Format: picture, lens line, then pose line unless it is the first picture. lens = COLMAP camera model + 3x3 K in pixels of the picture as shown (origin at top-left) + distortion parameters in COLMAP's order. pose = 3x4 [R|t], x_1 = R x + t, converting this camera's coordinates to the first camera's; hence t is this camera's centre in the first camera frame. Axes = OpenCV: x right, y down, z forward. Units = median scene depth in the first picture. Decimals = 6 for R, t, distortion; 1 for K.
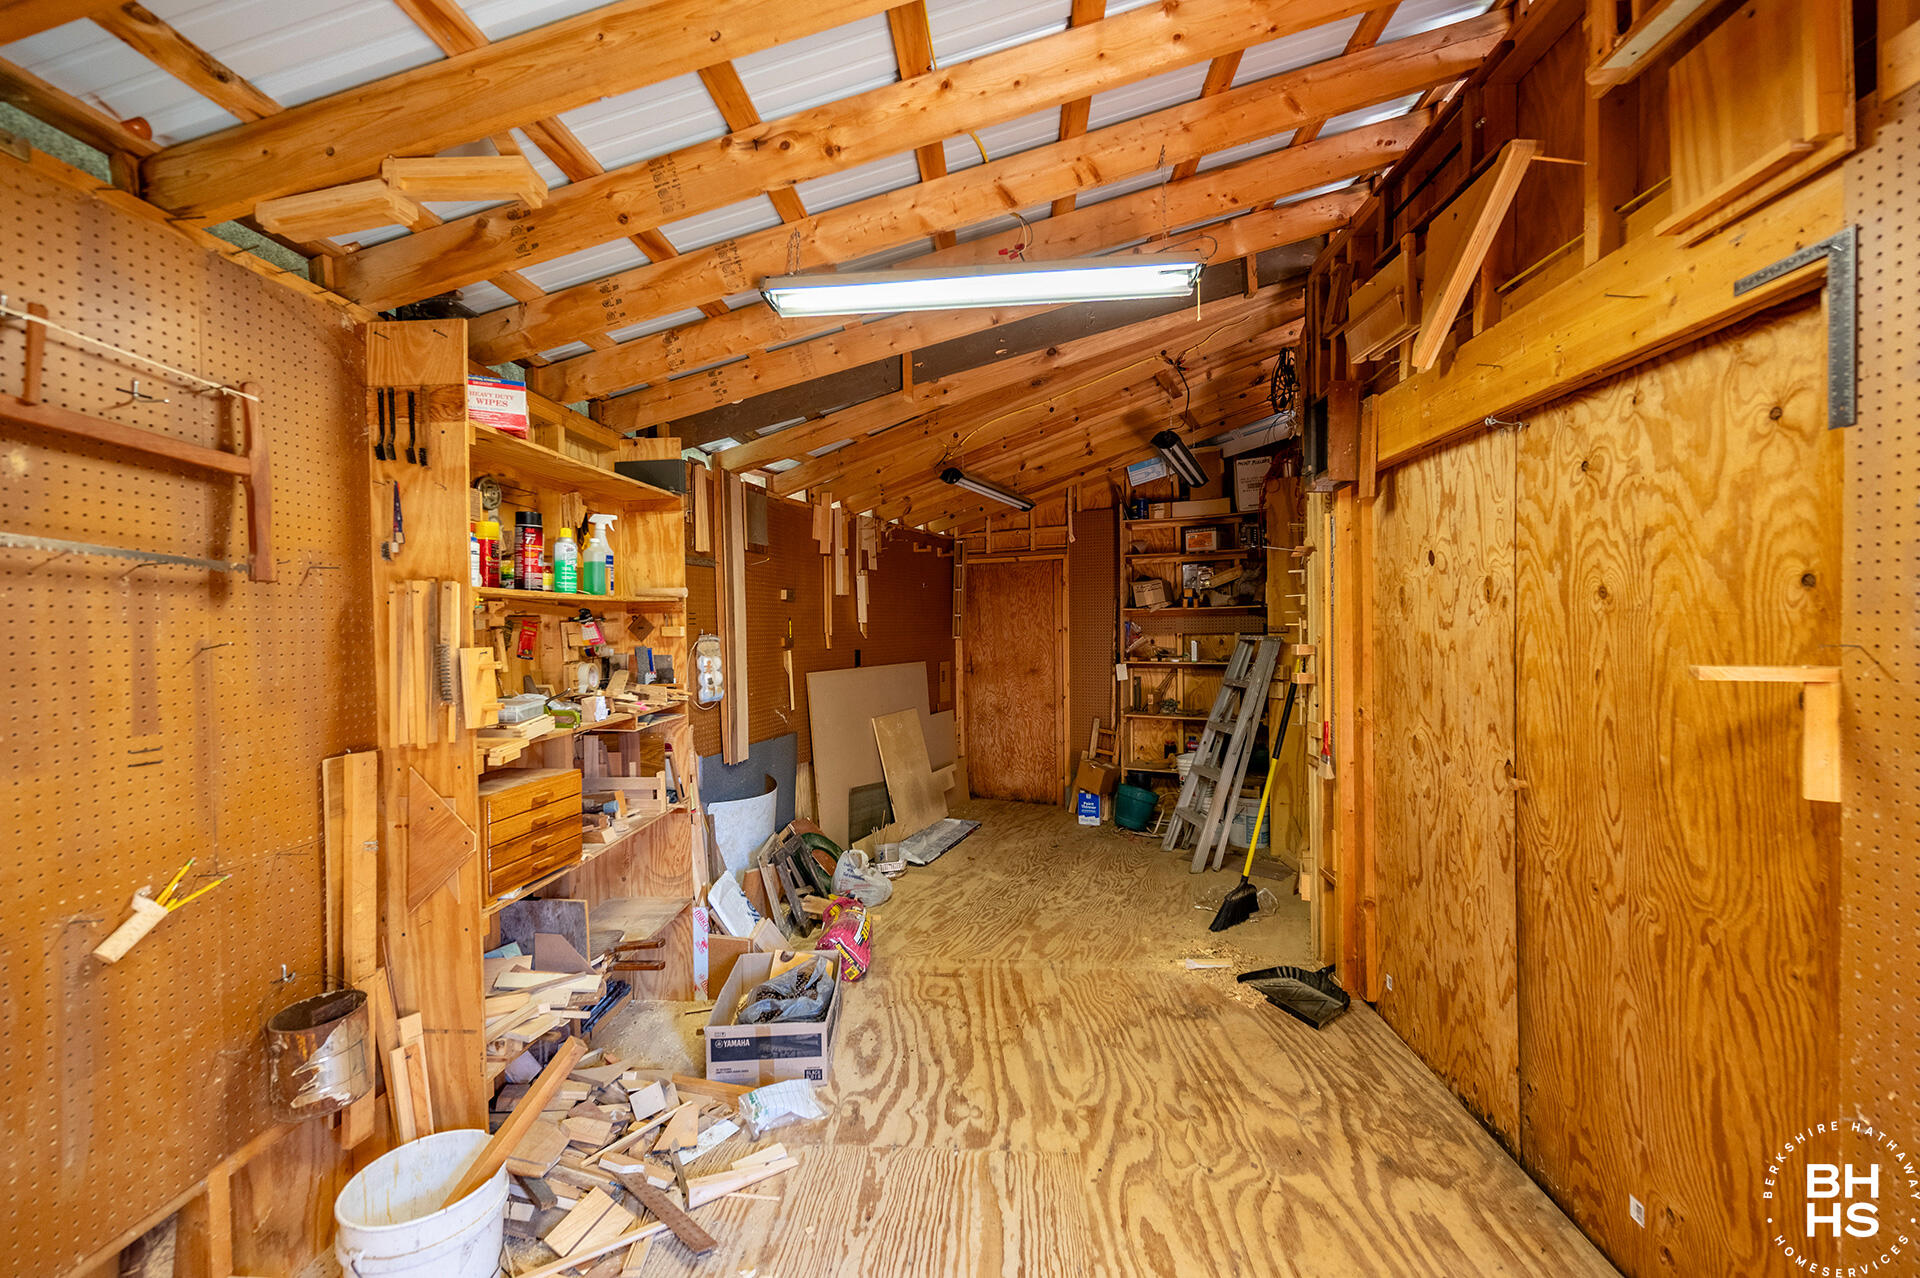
lens RADIAL K [[763.3, 0, 969.4], [0, 763.3, 630.5], [0, 0, 1]] dist [-0.016644, -0.000047]
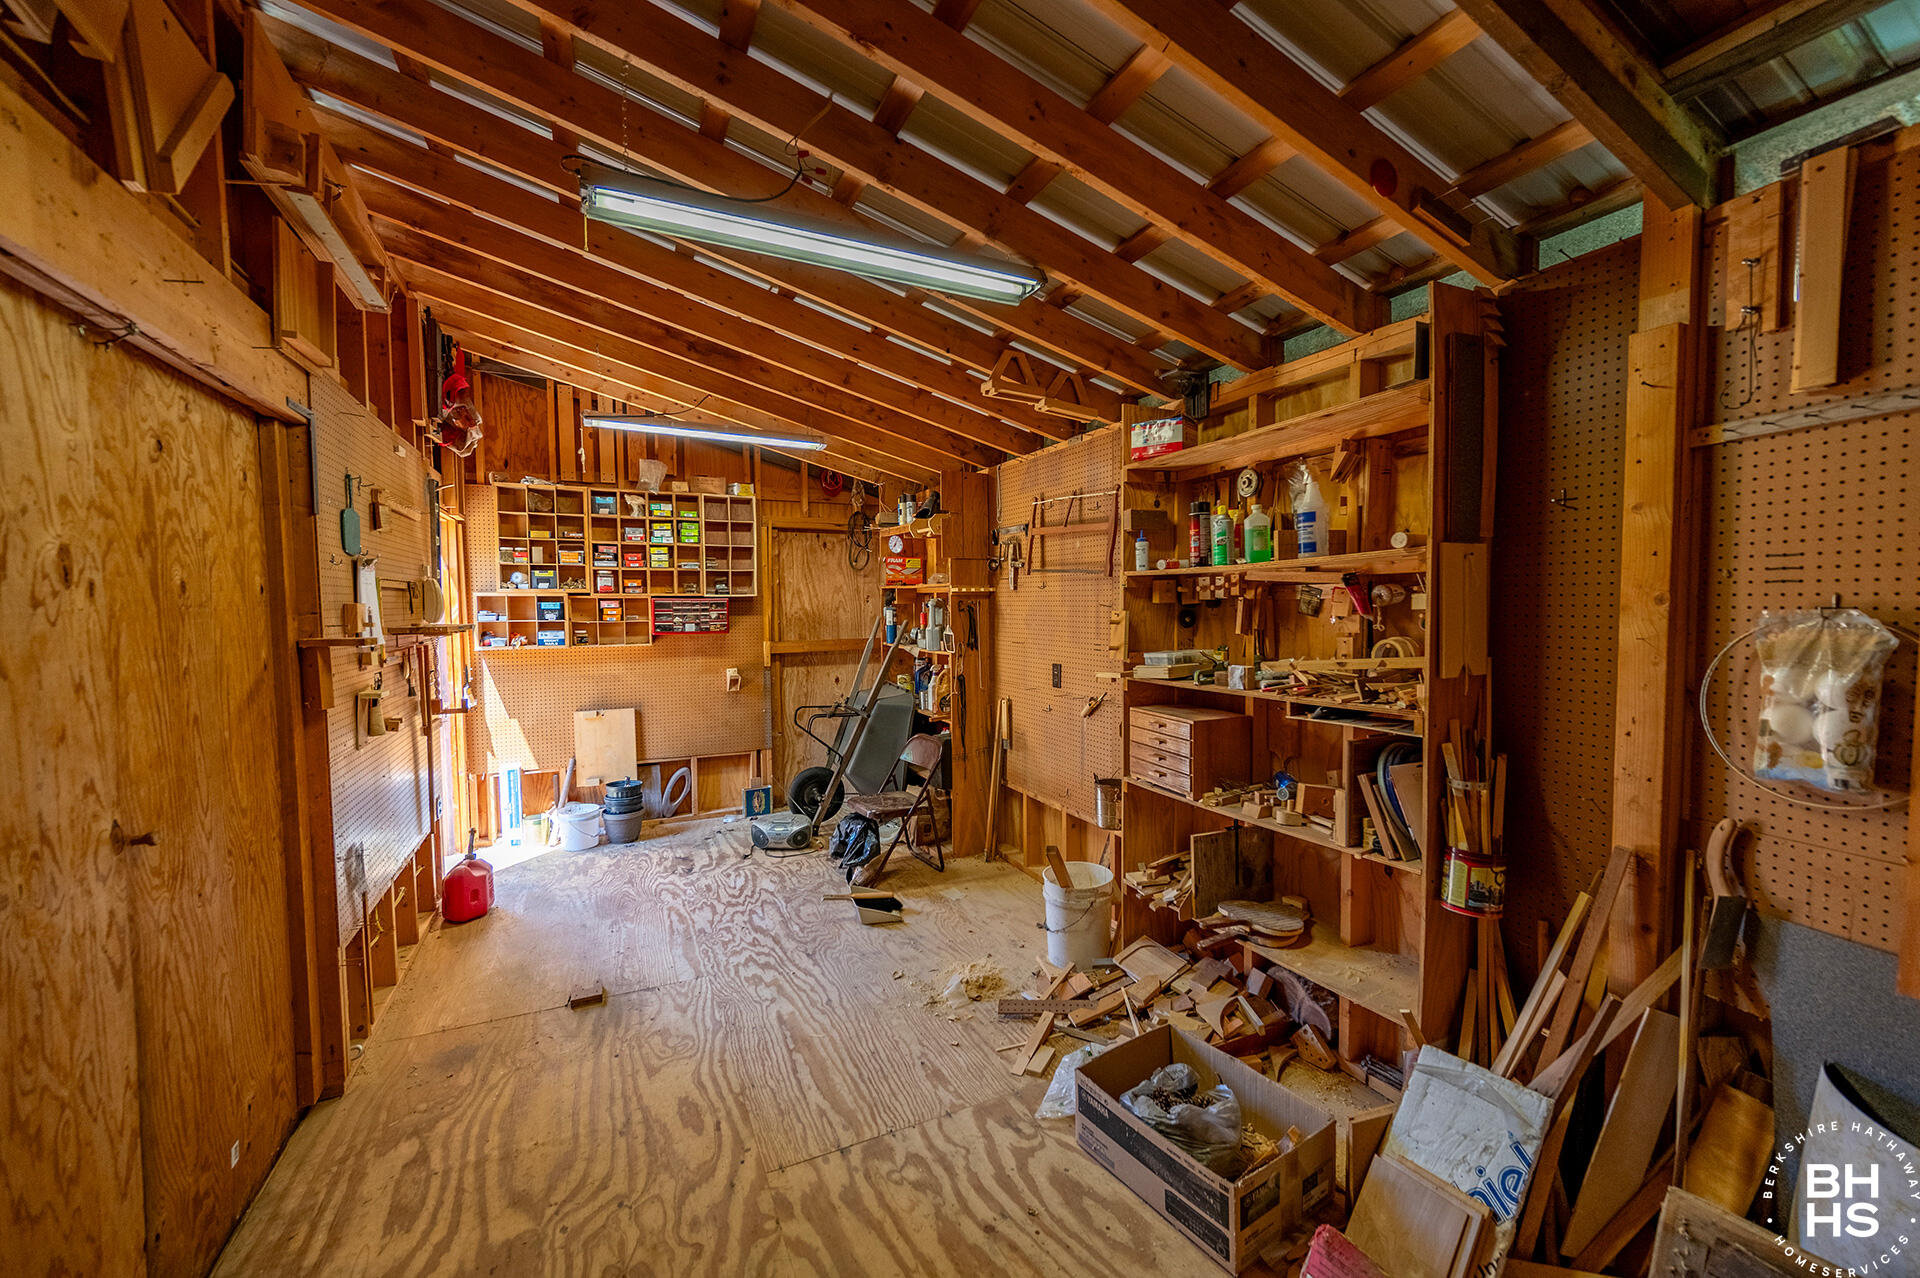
lens RADIAL K [[763.3, 0, 969.4], [0, 763.3, 630.5], [0, 0, 1]] dist [-0.016644, -0.000047]
pose [[-0.877586, 0.041338, -0.477634, 0.356788], [0.019057, 0.998496, 0.051402, -0.021175], [0.479041, 0.036007, -0.877054, 1.992730]]
